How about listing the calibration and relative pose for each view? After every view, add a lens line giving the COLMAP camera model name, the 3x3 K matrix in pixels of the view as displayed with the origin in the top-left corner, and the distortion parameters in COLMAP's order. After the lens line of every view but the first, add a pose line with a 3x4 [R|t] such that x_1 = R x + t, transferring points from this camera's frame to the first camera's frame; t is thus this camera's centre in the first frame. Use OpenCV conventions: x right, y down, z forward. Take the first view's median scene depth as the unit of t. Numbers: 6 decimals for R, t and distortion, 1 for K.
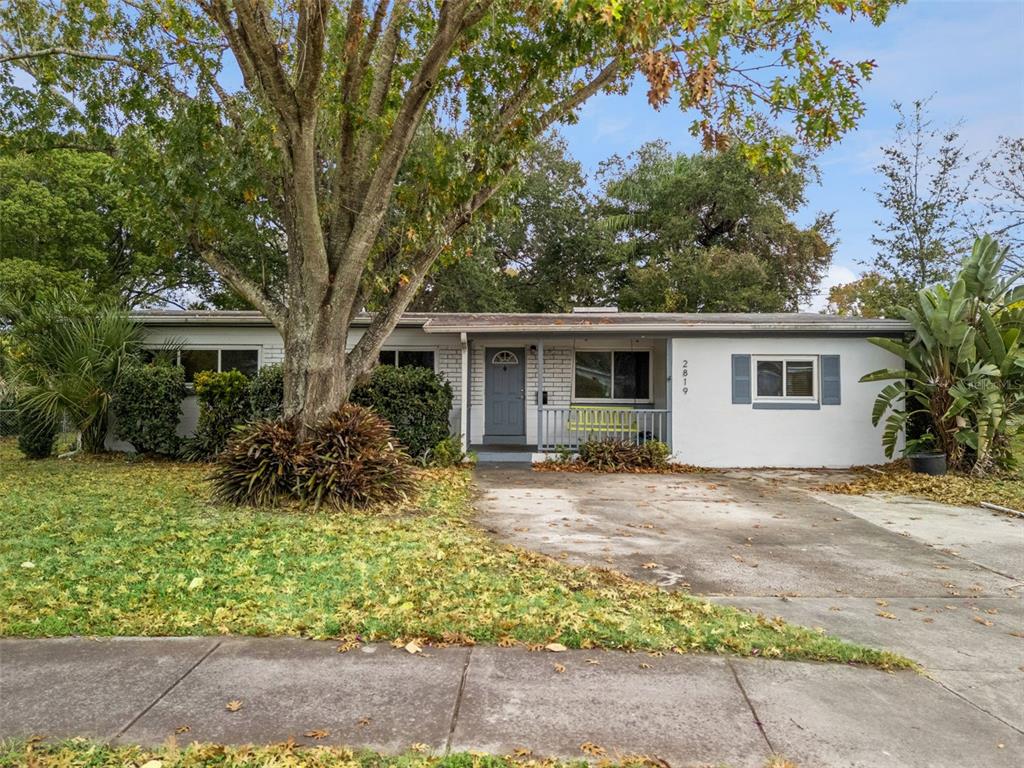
lens RADIAL K [[790.8, 0, 509.4], [0, 790.8, 356.8], [0, 0, 1]] dist [0.036935, -0.017201]
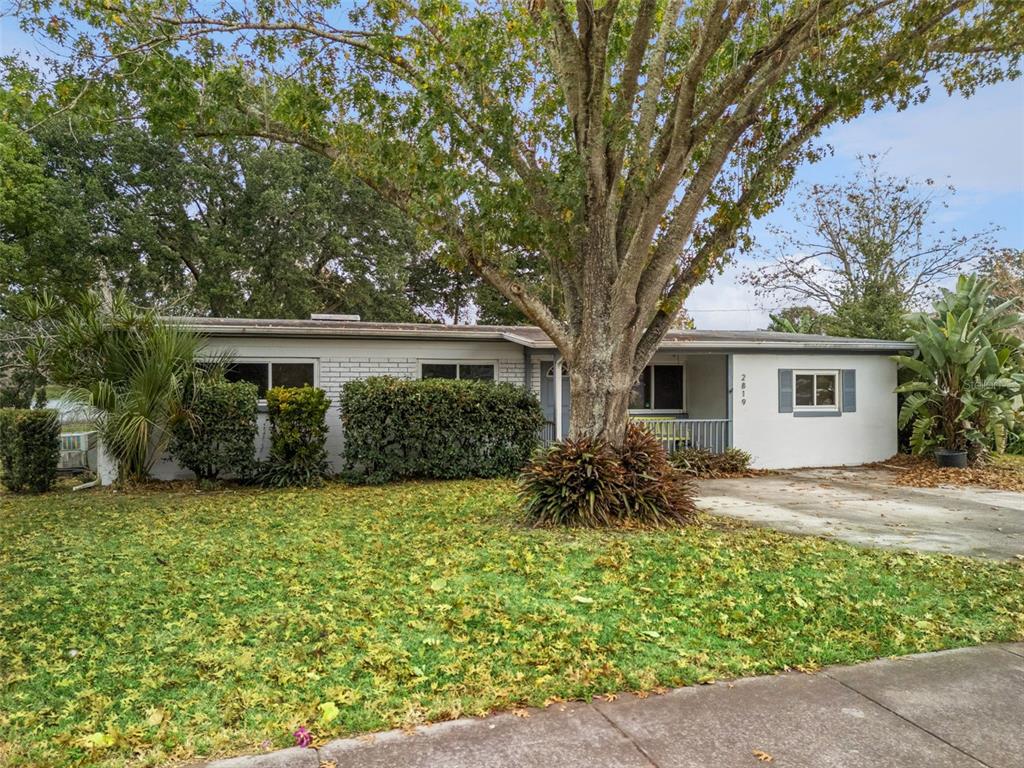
lens RADIAL K [[790.8, 0, 509.6], [0, 790.8, 377.9], [0, 0, 1]] dist [0.036935, -0.017201]
pose [[0.945078, -0.003736, 0.326822, -0.447606], [-0.003090, 0.999788, 0.020364, -0.011930], [-0.326829, -0.020255, 0.944866, 0.061106]]
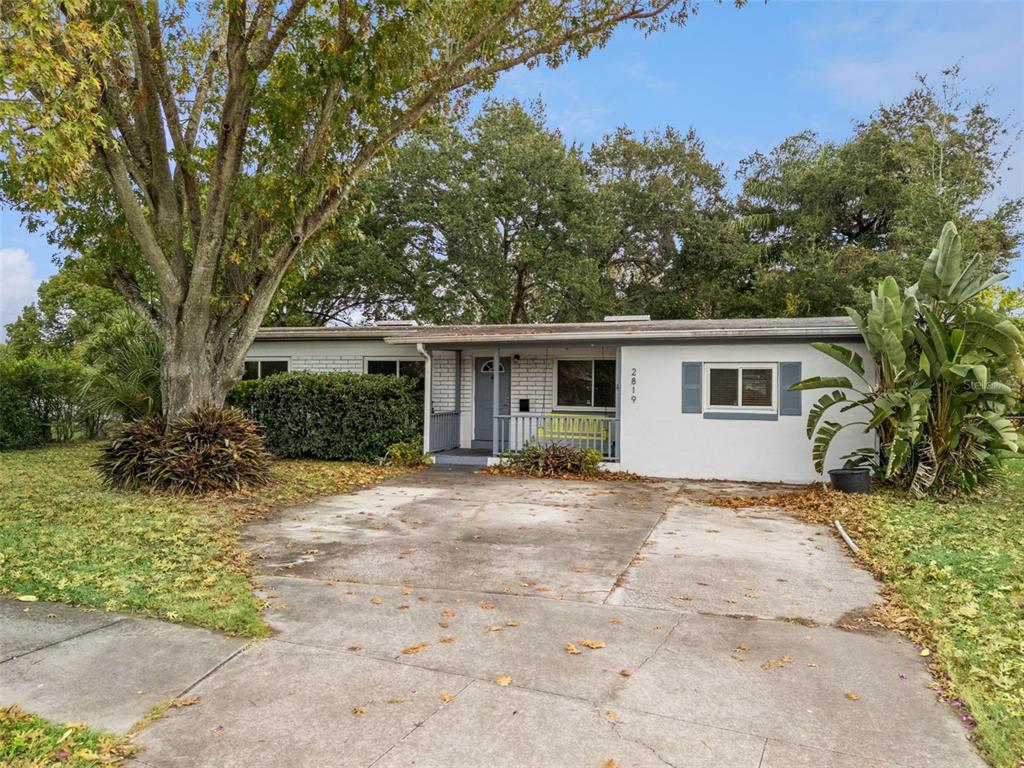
lens RADIAL K [[790.8, 0, 518.1], [0, 790.8, 381.6], [0, 0, 1]] dist [0.036935, -0.017201]
pose [[0.953552, 0.001456, -0.301224, 0.381403], [0.003944, 0.999842, 0.017316, 0.003222], [0.301202, -0.017699, 0.953396, 0.015286]]
